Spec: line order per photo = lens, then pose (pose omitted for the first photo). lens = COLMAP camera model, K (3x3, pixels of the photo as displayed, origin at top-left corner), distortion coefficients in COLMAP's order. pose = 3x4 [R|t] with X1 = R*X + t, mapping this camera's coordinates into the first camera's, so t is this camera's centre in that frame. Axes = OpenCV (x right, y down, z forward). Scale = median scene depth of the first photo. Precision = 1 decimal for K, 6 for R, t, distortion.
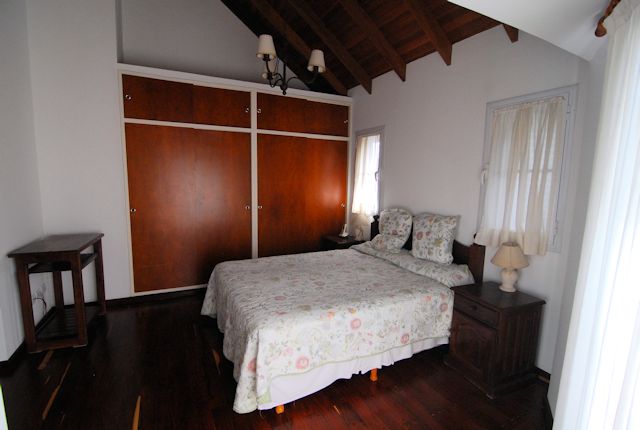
lens RADIAL K [[305.2, 0, 319.1], [0, 305.2, 220.8], [0, 0, 1]] dist [-0.002677, -0.000605]
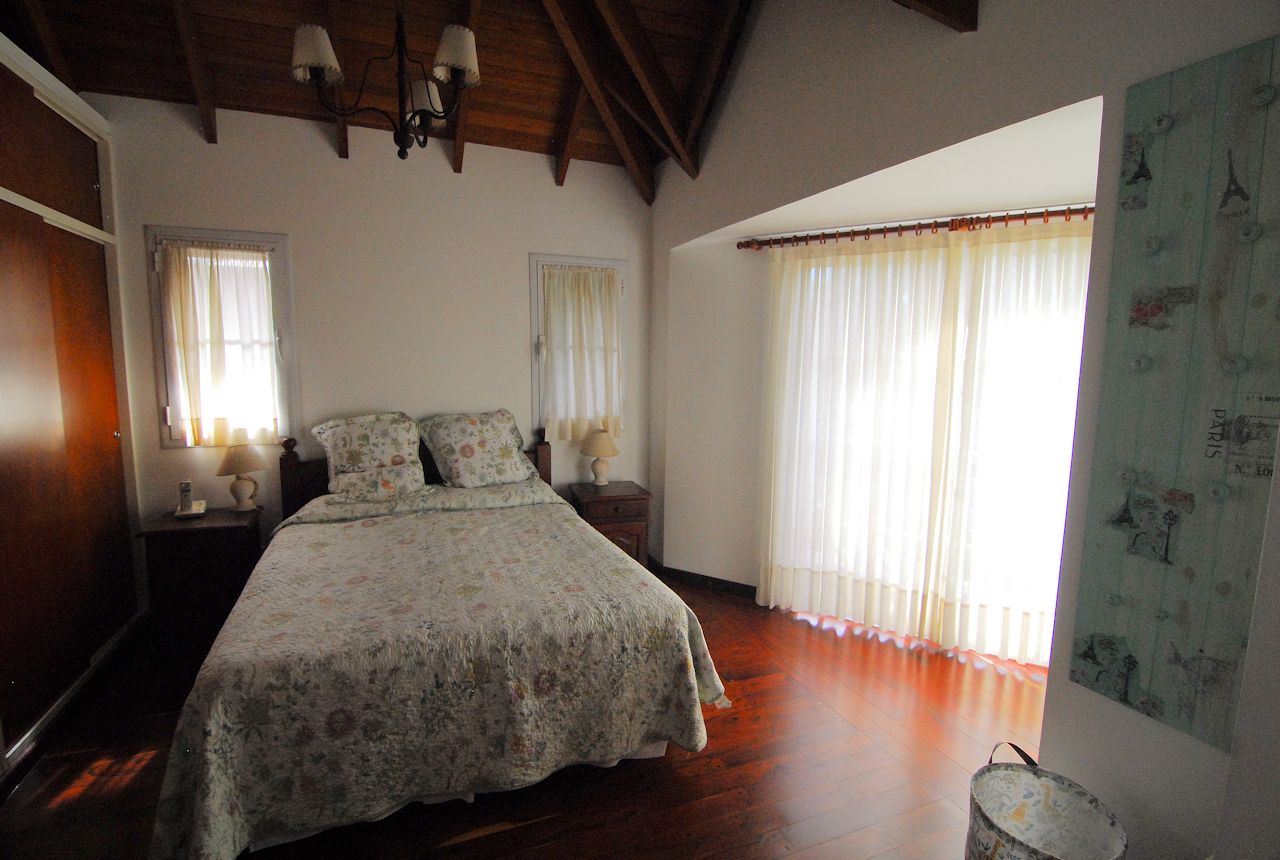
lens RADIAL K [[610.5, 0, 635.8], [0, 610.5, 427.8], [0, 0, 1]] dist [-0.002677, -0.000605]
pose [[0.071526, -0.132836, 0.988554, -0.864912], [0.126735, 0.984270, 0.123090, -0.106468], [-0.989354, 0.116481, 0.087236, 0.583094]]
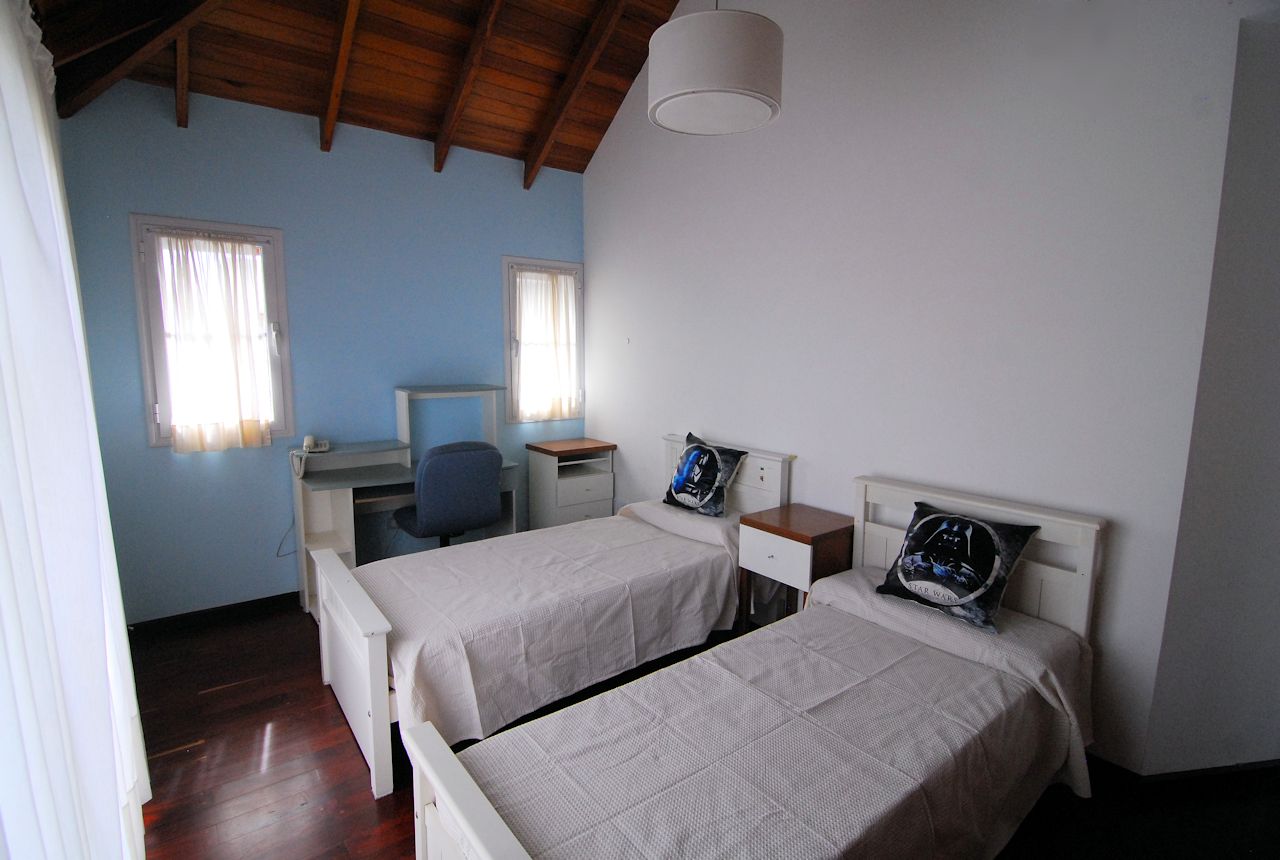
lens RADIAL K [[610.5, 0, 643.5], [0, 610.5, 428.8], [0, 0, 1]] dist [-0.002677, -0.000605]
pose [[-0.199120, -0.149406, 0.968519, -1.059017], [0.125247, 0.976325, 0.176360, -0.164445], [-0.971939, 0.156421, -0.175693, 0.952481]]
